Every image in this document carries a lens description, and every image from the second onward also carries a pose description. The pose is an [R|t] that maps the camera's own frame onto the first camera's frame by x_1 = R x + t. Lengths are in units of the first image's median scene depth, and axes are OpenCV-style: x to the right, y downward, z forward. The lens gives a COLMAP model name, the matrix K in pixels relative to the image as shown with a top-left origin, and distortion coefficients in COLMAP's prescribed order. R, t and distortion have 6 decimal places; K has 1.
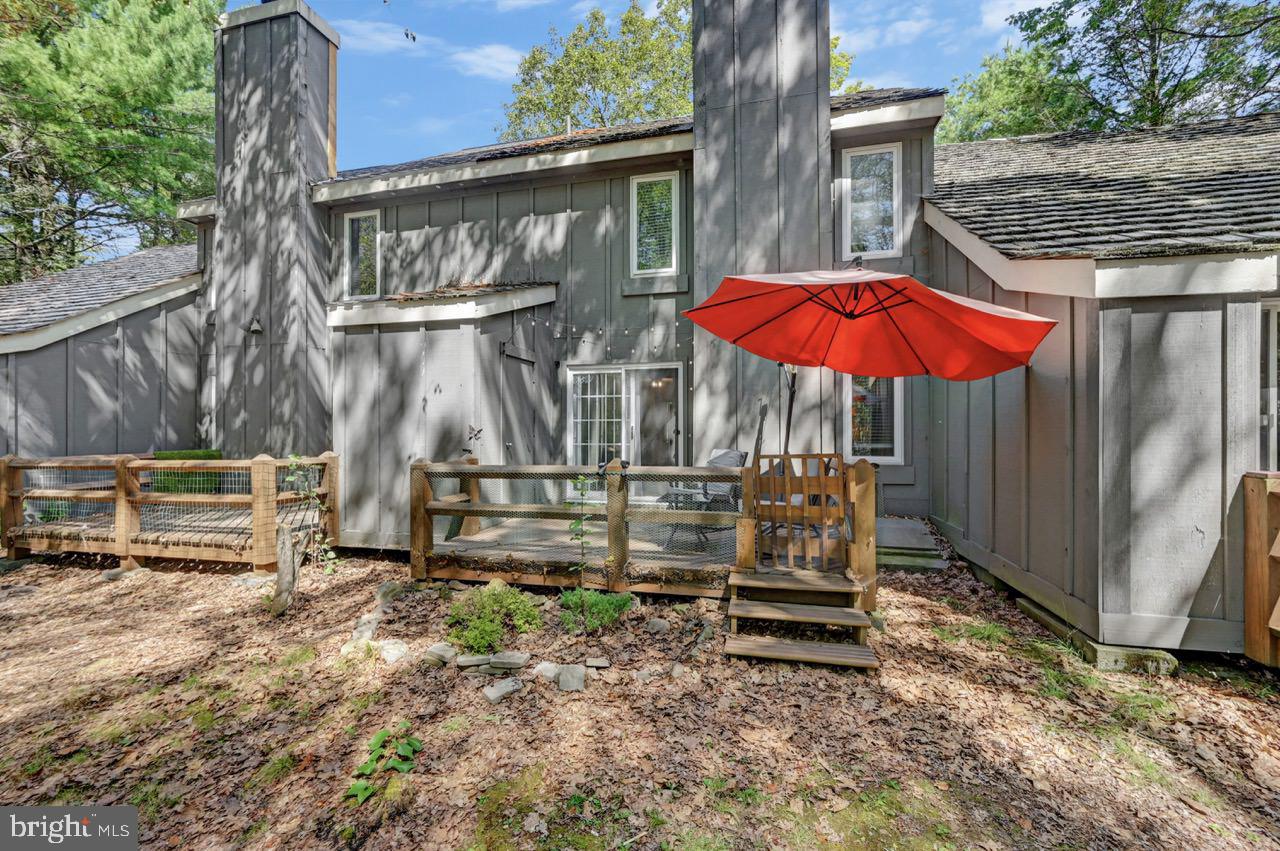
lens RADIAL K [[511.7, 0, 642.2], [0, 511.7, 431.6], [0, 0, 1]] dist [-0.001152, -0.000007]
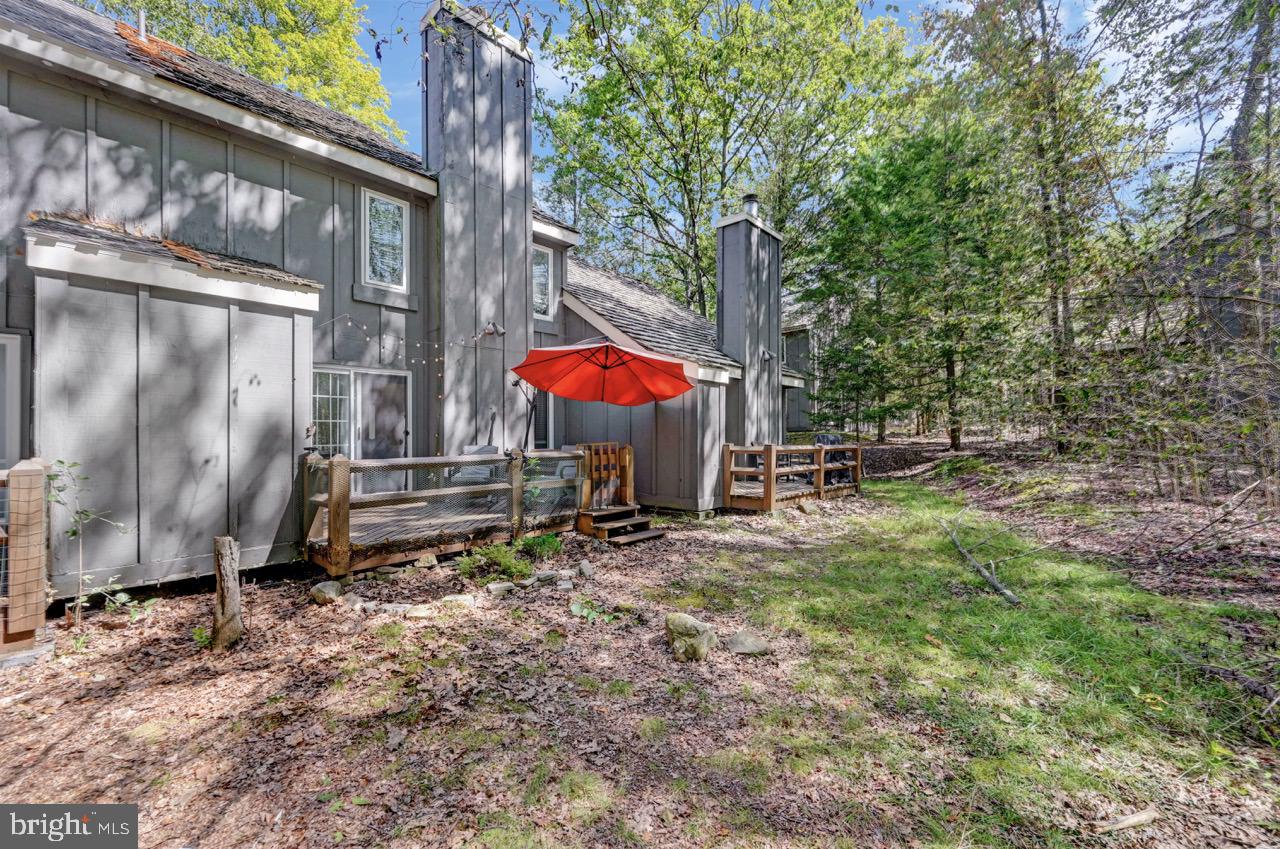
lens RADIAL K [[525.0, 0, 641.9], [0, 525.0, 441.0], [0, 0, 1]] dist [-0.001276, -0.000243]
pose [[0.468679, -0.008955, 0.883323, -0.812168], [0.009099, 0.999945, 0.005309, 0.019700], [-0.883322, 0.005549, 0.468734, 0.000220]]
